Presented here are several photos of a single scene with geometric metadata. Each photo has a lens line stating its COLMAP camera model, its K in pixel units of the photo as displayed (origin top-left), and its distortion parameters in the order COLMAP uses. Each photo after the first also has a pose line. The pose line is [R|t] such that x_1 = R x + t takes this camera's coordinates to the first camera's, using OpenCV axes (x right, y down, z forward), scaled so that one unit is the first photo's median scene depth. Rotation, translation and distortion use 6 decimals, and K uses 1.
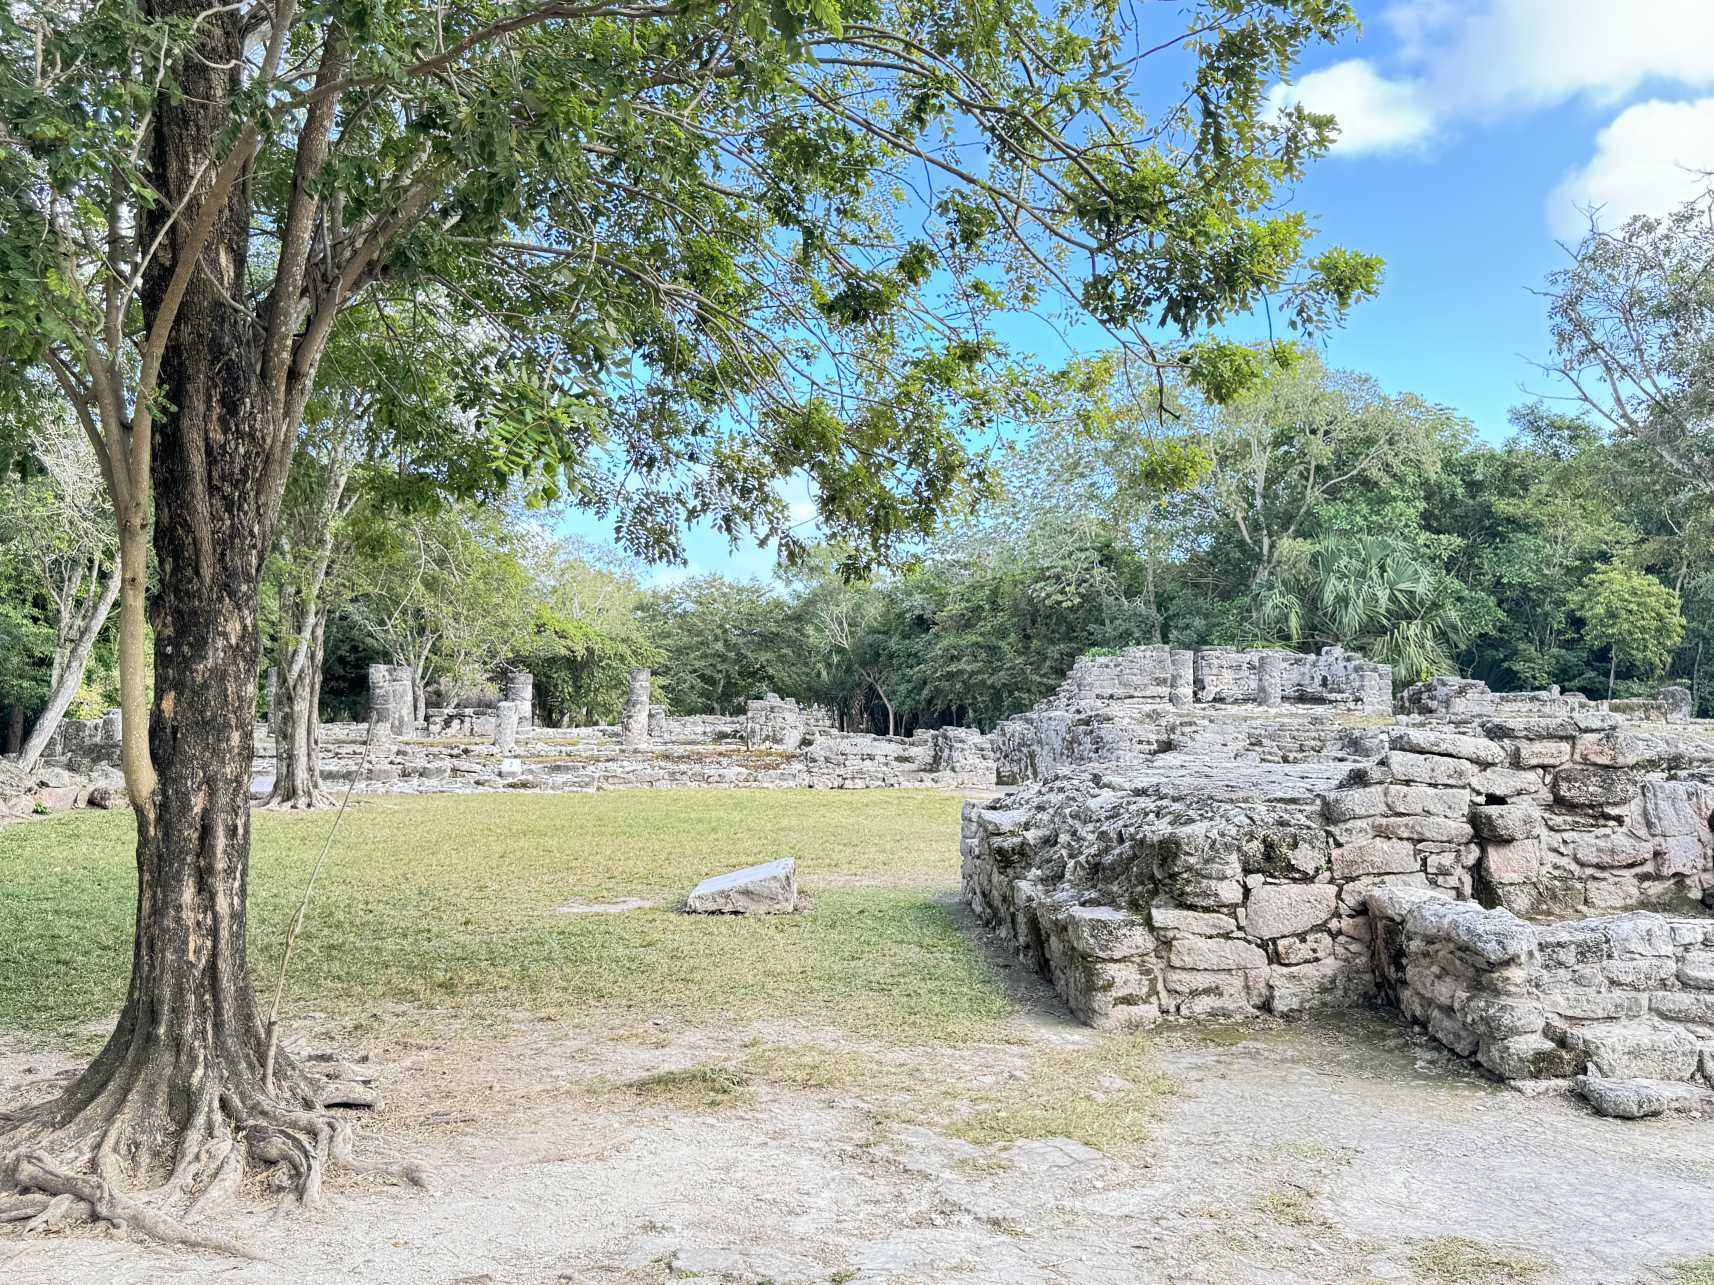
lens RADIAL K [[1499.7, 0, 857.0], [0, 1499.7, 642.5], [0, 0, 1]] dist [0.150254, -0.241675]
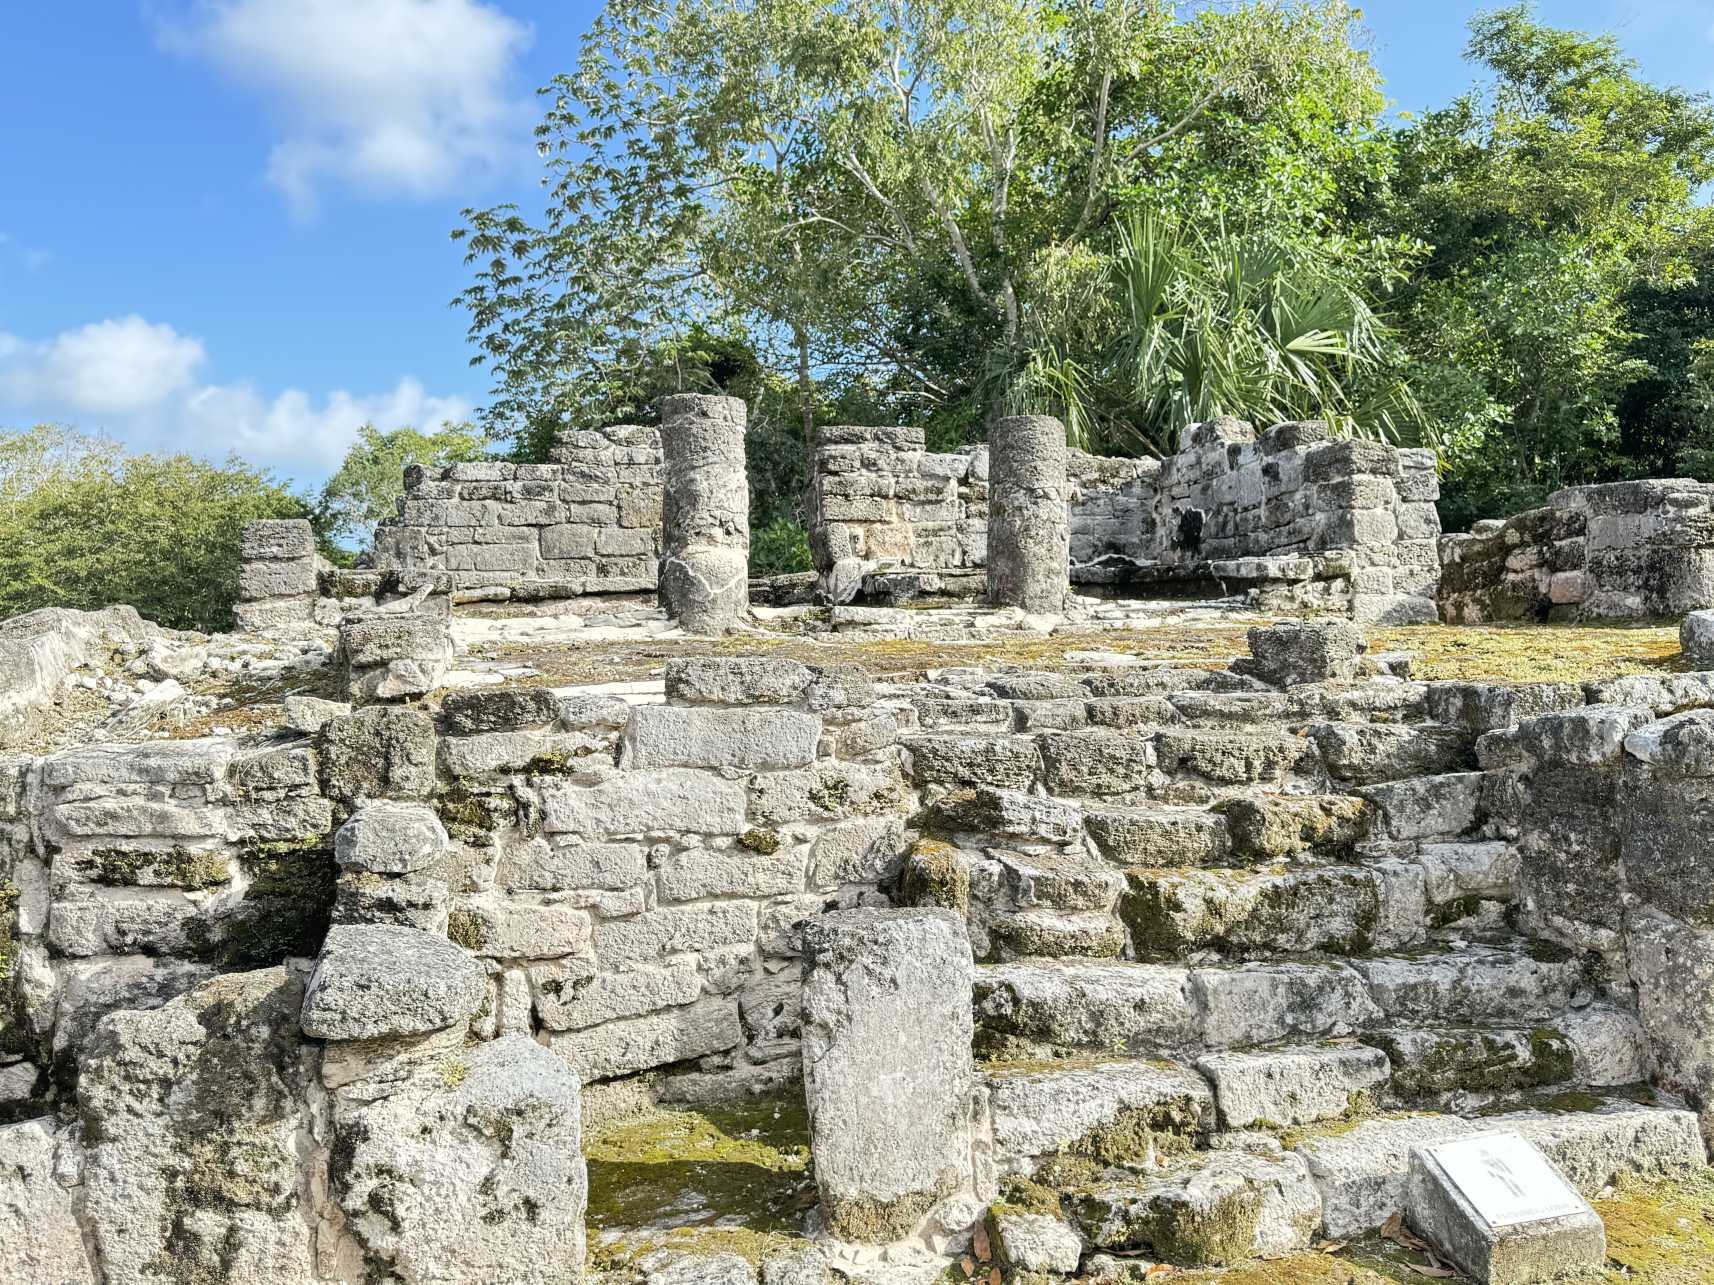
lens RADIAL K [[1499.7, 0, 857.0], [0, 1499.7, 642.5], [0, 0, 1]] dist [0.150254, -0.241675]
pose [[0.987169, -0.033565, 0.156111, 0.196938], [0.027482, 0.998783, 0.040963, 0.036216], [-0.157296, -0.036148, 0.986890, 0.730152]]
